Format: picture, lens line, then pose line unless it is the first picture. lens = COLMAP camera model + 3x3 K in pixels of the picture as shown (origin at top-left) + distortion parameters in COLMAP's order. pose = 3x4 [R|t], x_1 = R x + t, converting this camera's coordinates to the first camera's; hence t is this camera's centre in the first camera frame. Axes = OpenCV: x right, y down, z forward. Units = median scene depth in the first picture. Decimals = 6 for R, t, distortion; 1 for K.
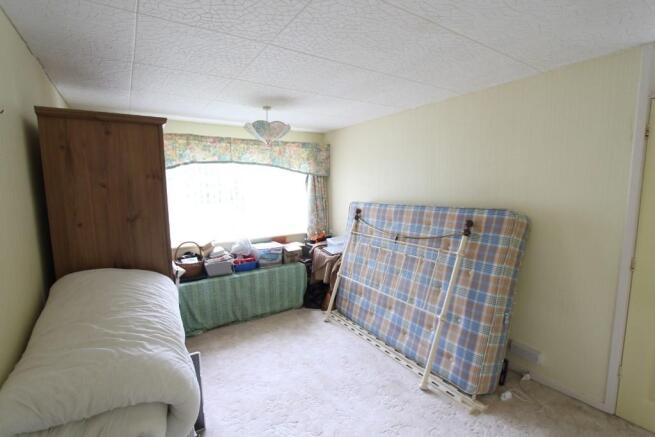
lens RADIAL K [[301.1, 0, 325.9], [0, 301.1, 219.7], [0, 0, 1]] dist [-0.016500, 0.002833]
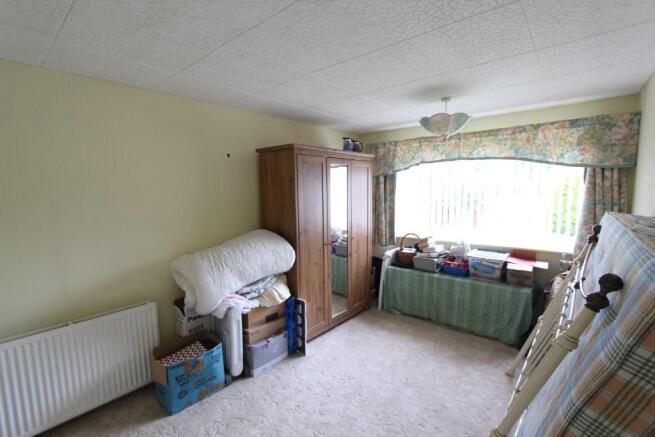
lens RADIAL K [[301.1, 0, 325.8], [0, 301.1, 218.8], [0, 0, 1]] dist [-0.016500, 0.002833]
pose [[0.287447, 0.111229, -0.951316, 0.485170], [-0.098157, 0.991426, 0.086259, -0.044774], [0.952754, 0.068583, 0.295900, 0.329241]]
